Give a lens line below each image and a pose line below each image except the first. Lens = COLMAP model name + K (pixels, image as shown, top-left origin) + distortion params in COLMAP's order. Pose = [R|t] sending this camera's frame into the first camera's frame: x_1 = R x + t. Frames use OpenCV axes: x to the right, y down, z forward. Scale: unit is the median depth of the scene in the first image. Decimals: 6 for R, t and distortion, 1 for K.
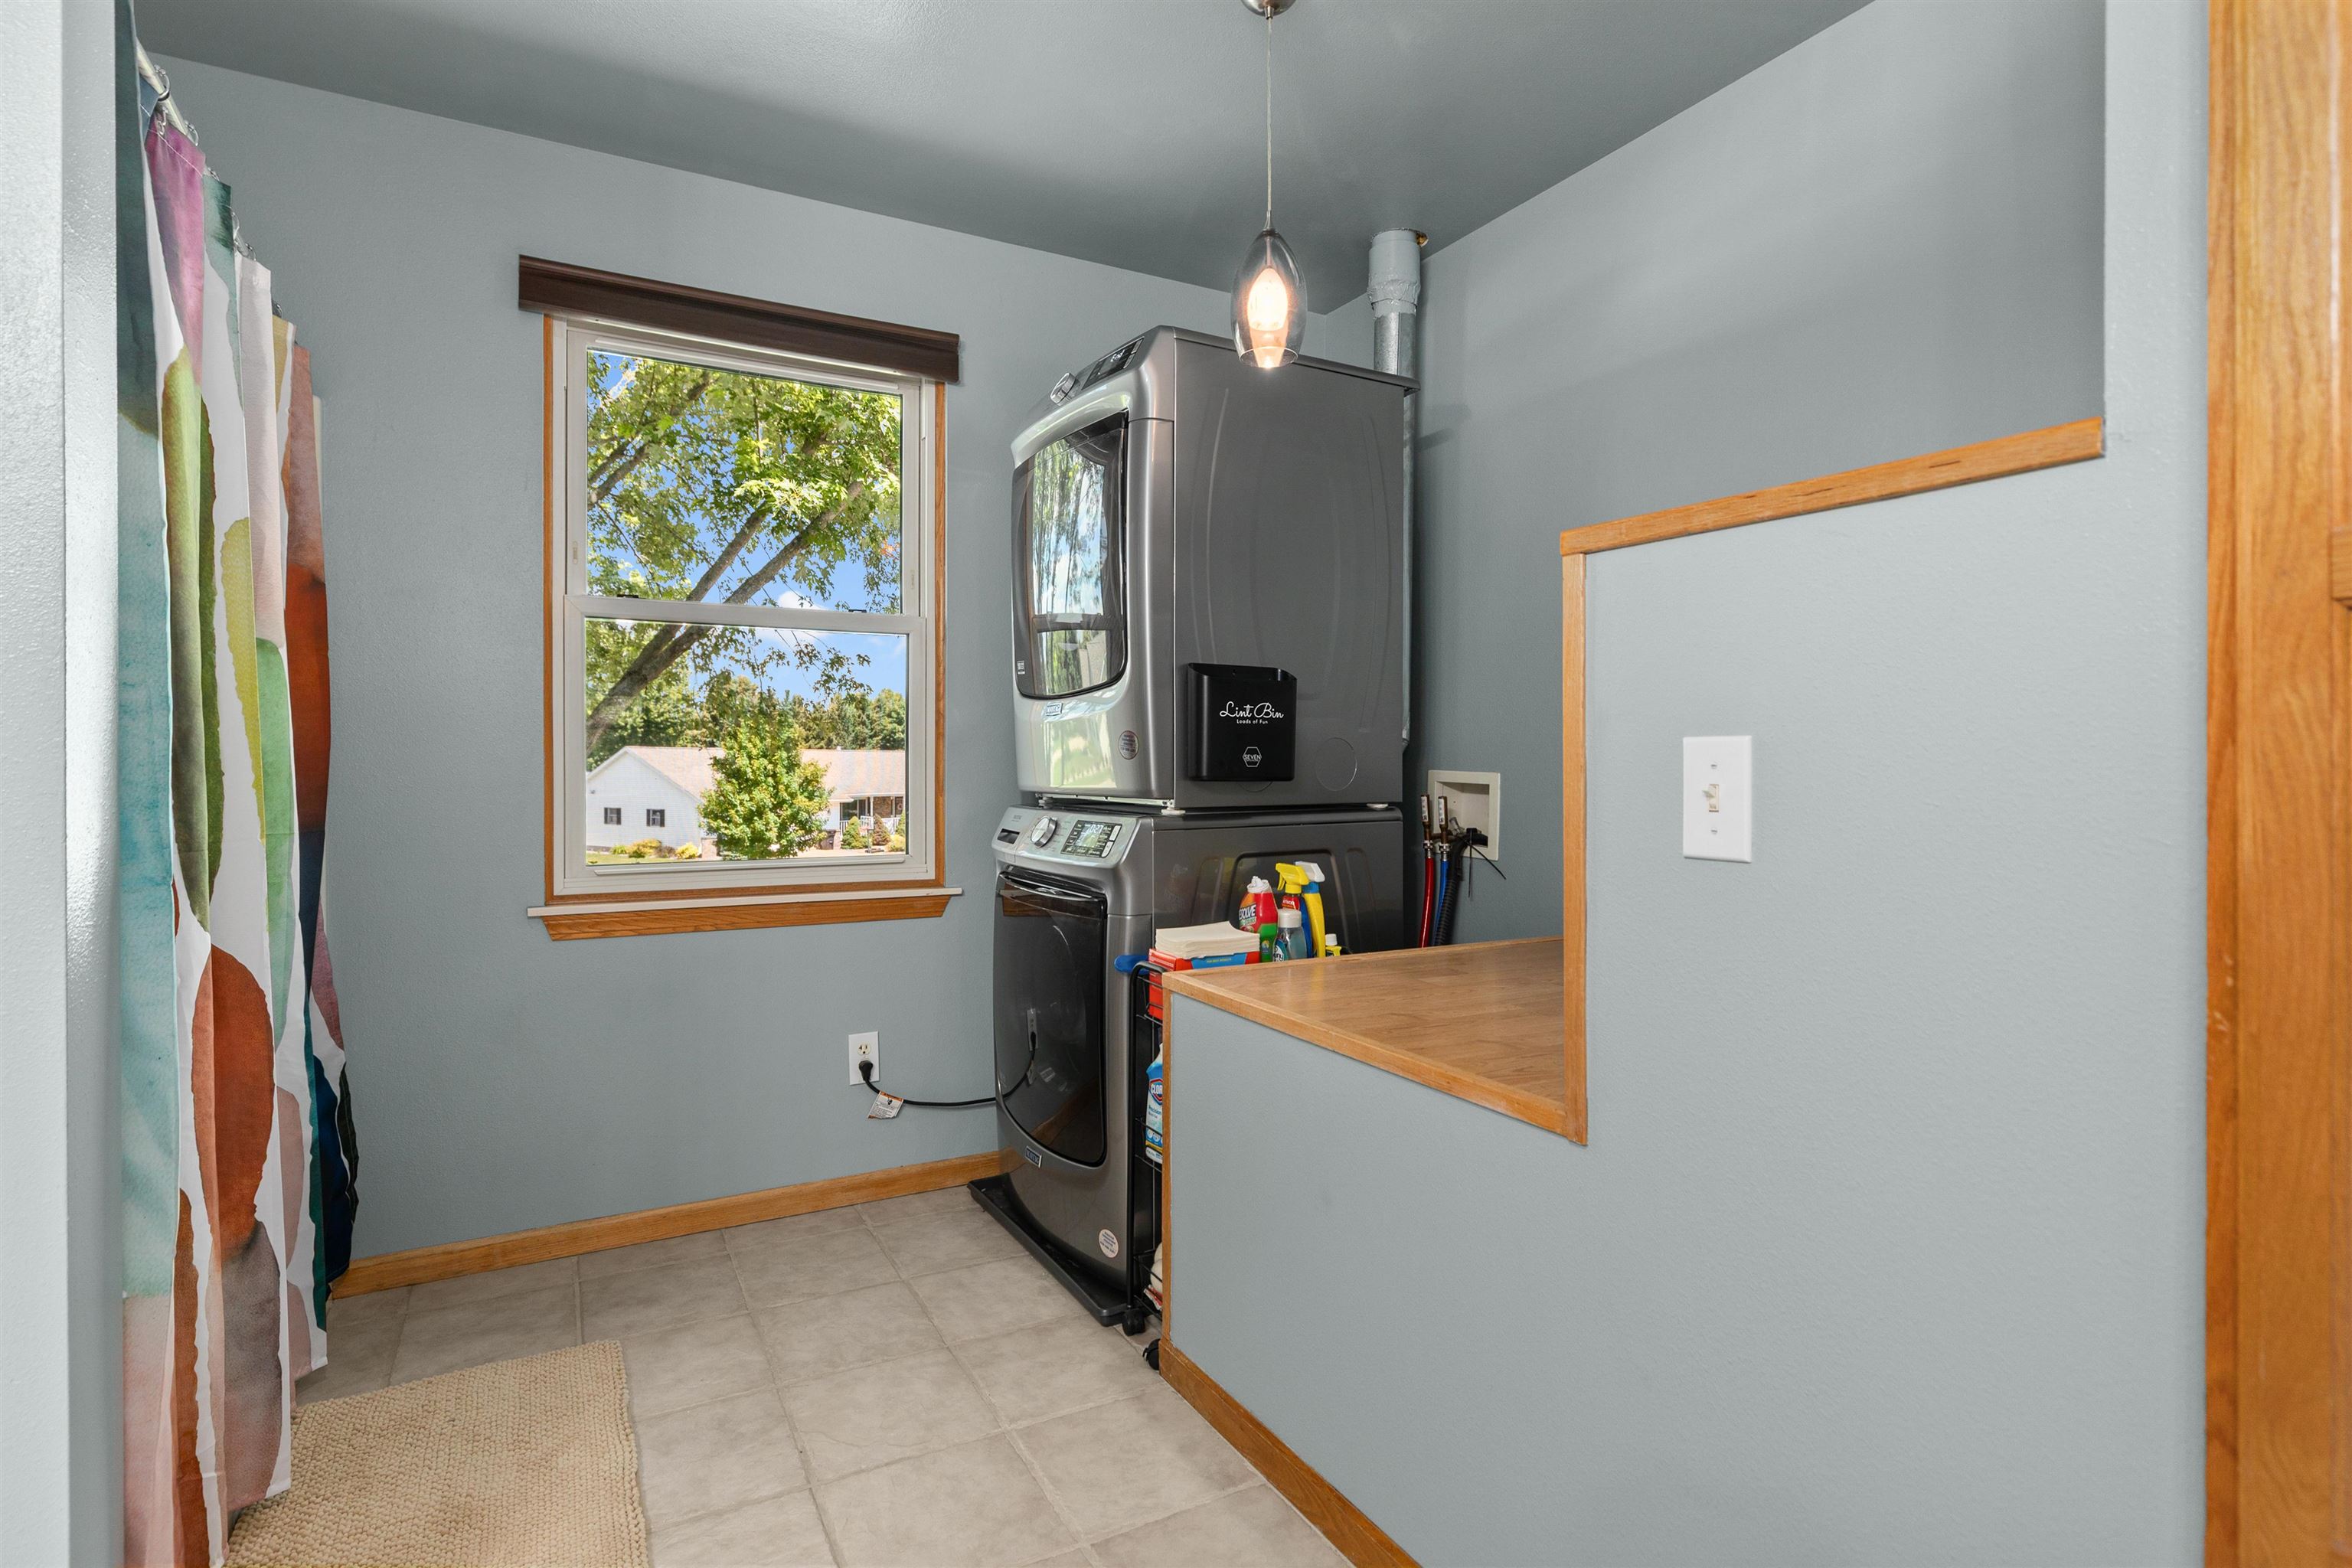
lens RADIAL K [[1156.6, 0, 1173.4], [0, 1156.6, 778.6], [0, 0, 1]] dist [0.005109, -0.002499]
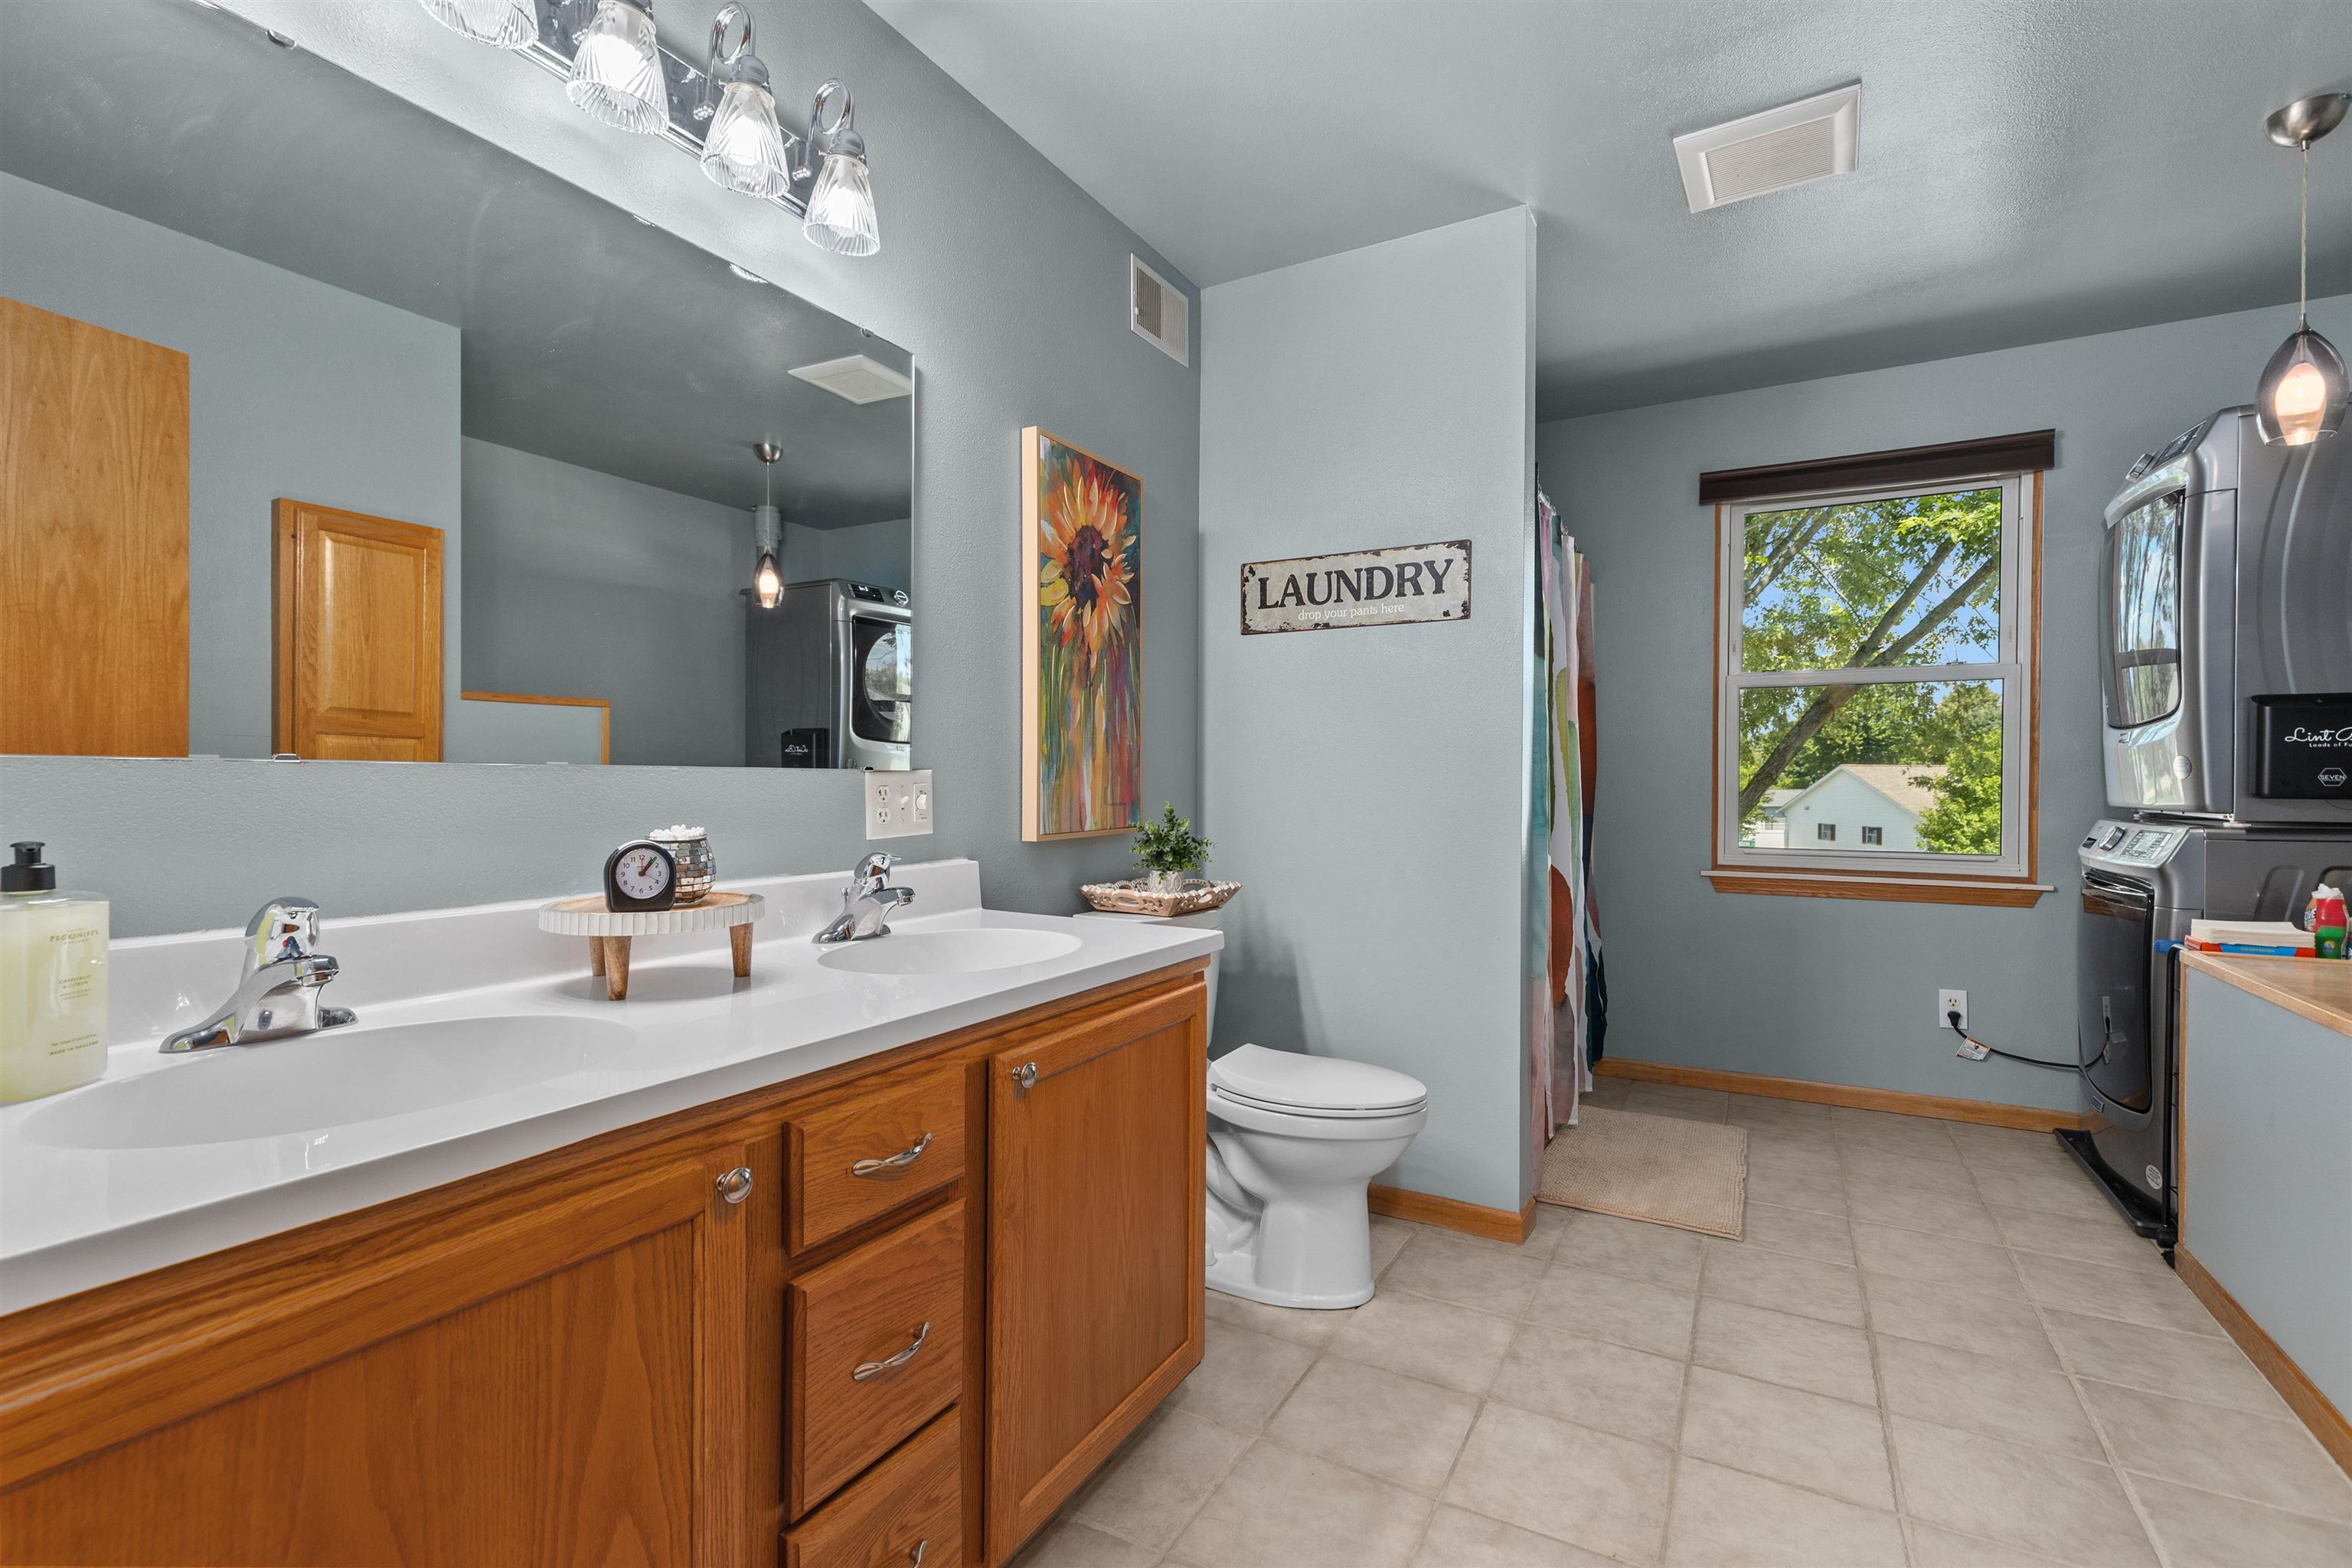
lens RADIAL K [[1061.0, 0, 1167.8], [0, 1061.0, 785.5], [0, 0, 1]] dist [0.008243, -0.001744]
pose [[0.534680, 0.004939, -0.845040, 0.320200], [-0.012509, 0.999920, -0.002071, 0.005077], [0.844962, 0.011678, 0.534698, -0.457180]]
